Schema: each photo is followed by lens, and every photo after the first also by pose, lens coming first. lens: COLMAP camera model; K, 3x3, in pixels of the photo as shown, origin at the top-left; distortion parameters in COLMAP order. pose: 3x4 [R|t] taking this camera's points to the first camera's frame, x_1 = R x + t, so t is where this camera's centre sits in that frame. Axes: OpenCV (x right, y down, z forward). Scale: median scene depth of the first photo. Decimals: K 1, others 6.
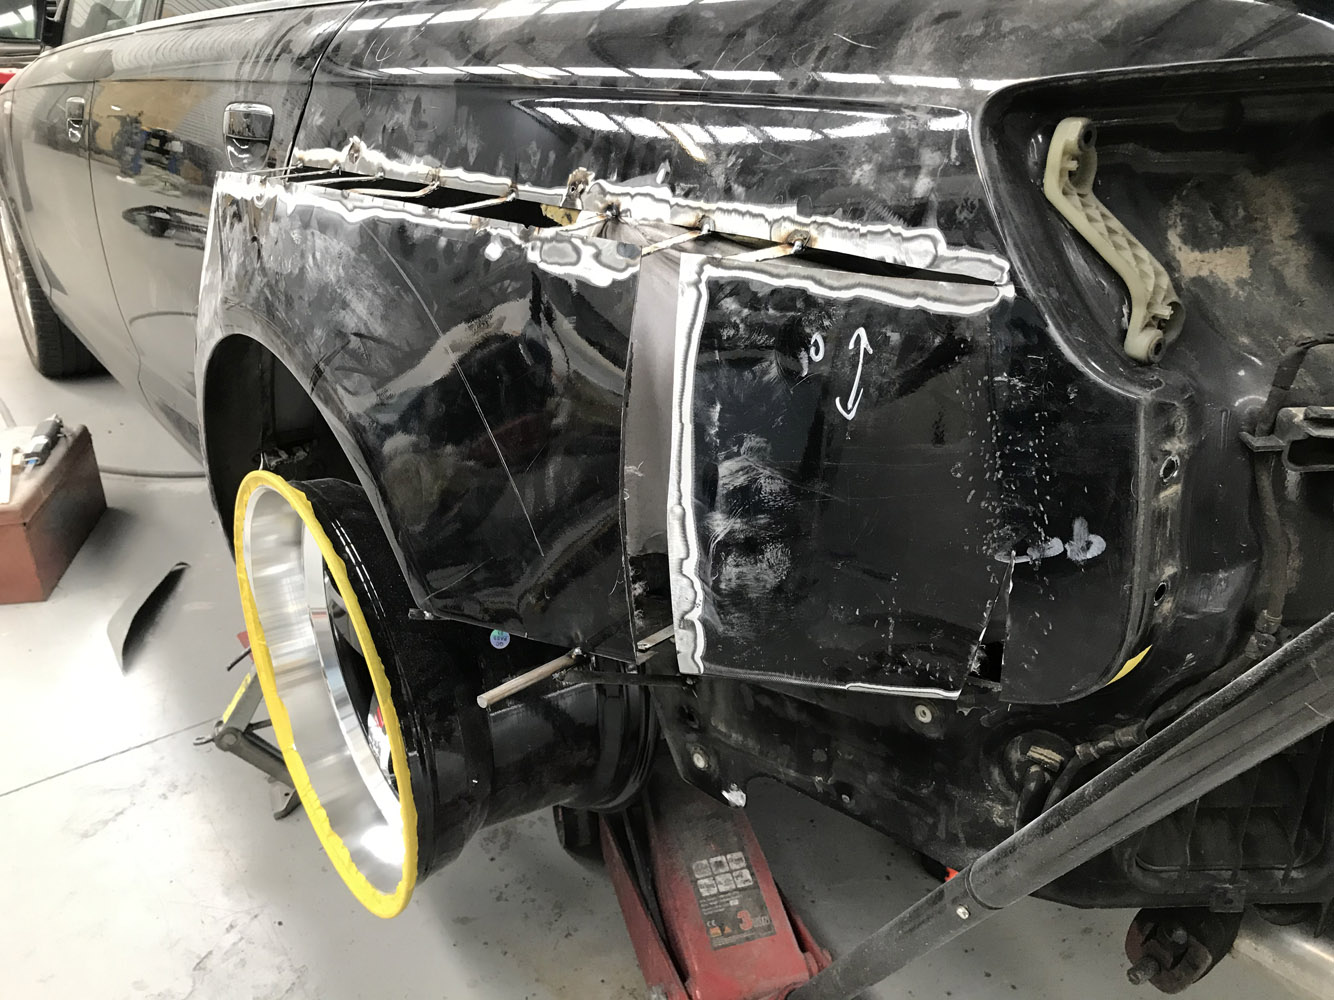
lens RADIAL K [[1141.2, 0, 667.0], [0, 1141.2, 500.0], [0, 0, 1]] dist [-0.001177, -0.113625]
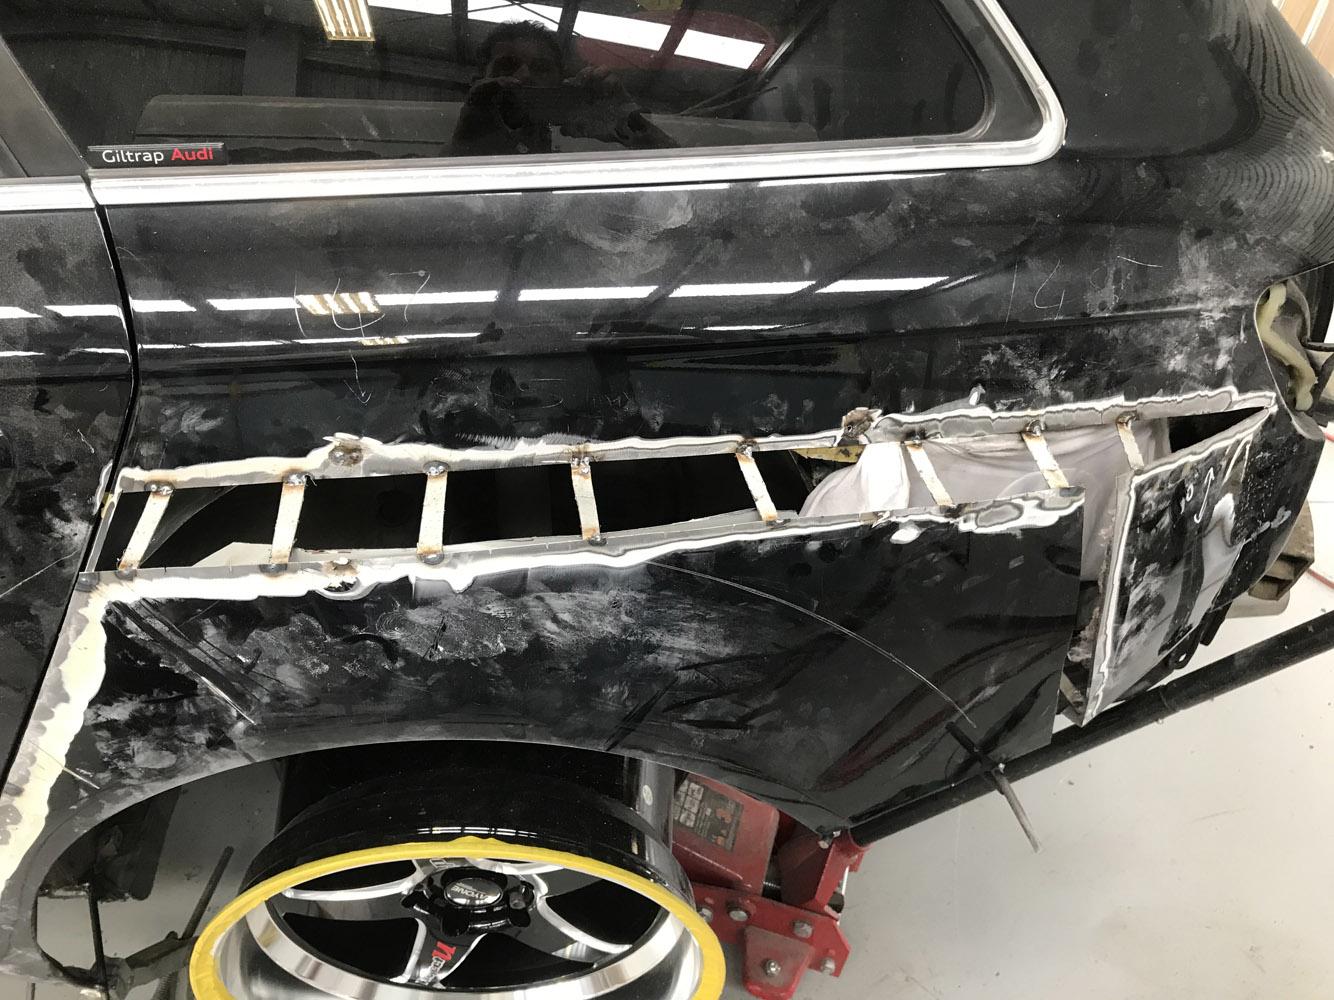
lens RADIAL K [[1141.2, 0, 667.0], [0, 1141.2, 500.0], [0, 0, 1]] dist [-0.001177, -0.113625]
pose [[0.536599, -0.538787, 0.649439, -1.004771], [0.289800, 0.840480, 0.457831, -0.851492], [-0.792514, -0.057464, 0.607141, 0.598191]]
